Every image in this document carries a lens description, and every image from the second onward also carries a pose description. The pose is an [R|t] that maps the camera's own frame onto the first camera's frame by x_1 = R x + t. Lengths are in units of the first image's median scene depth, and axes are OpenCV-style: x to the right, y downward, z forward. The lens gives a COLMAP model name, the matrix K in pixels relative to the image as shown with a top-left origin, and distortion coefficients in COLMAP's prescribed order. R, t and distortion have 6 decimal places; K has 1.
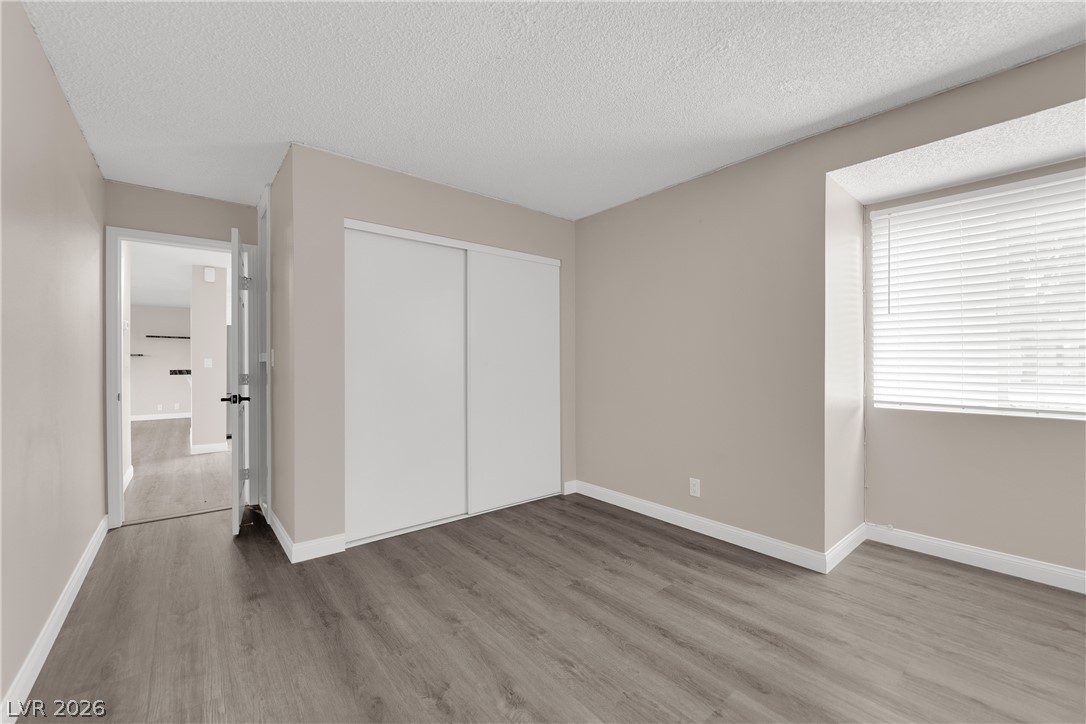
lens RADIAL K [[438.7, 0, 539.0], [0, 438.7, 363.6], [0, 0, 1]] dist [-0.005903, -0.005436]
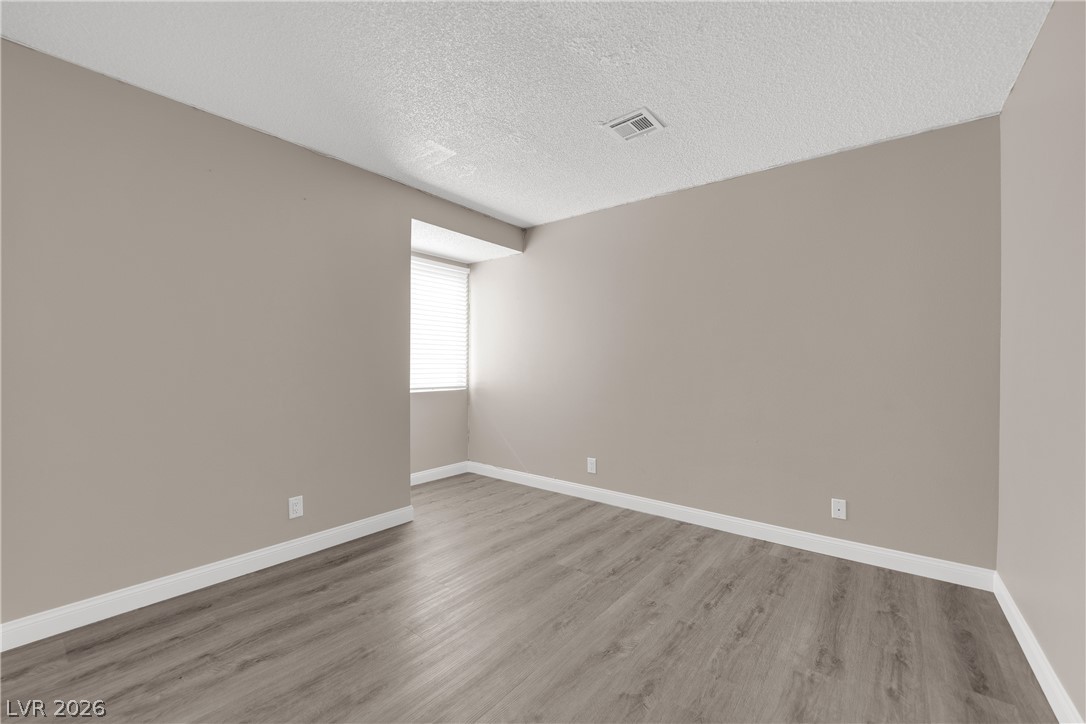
lens RADIAL K [[438.7, 0, 539.0], [0, 438.7, 363.6], [0, 0, 1]] dist [-0.005903, -0.005436]
pose [[-0.212515, -0.005323, 0.977143, -0.638806], [-0.003441, 0.999983, 0.004699, -0.002839], [-0.977152, -0.002364, -0.212529, 0.796085]]
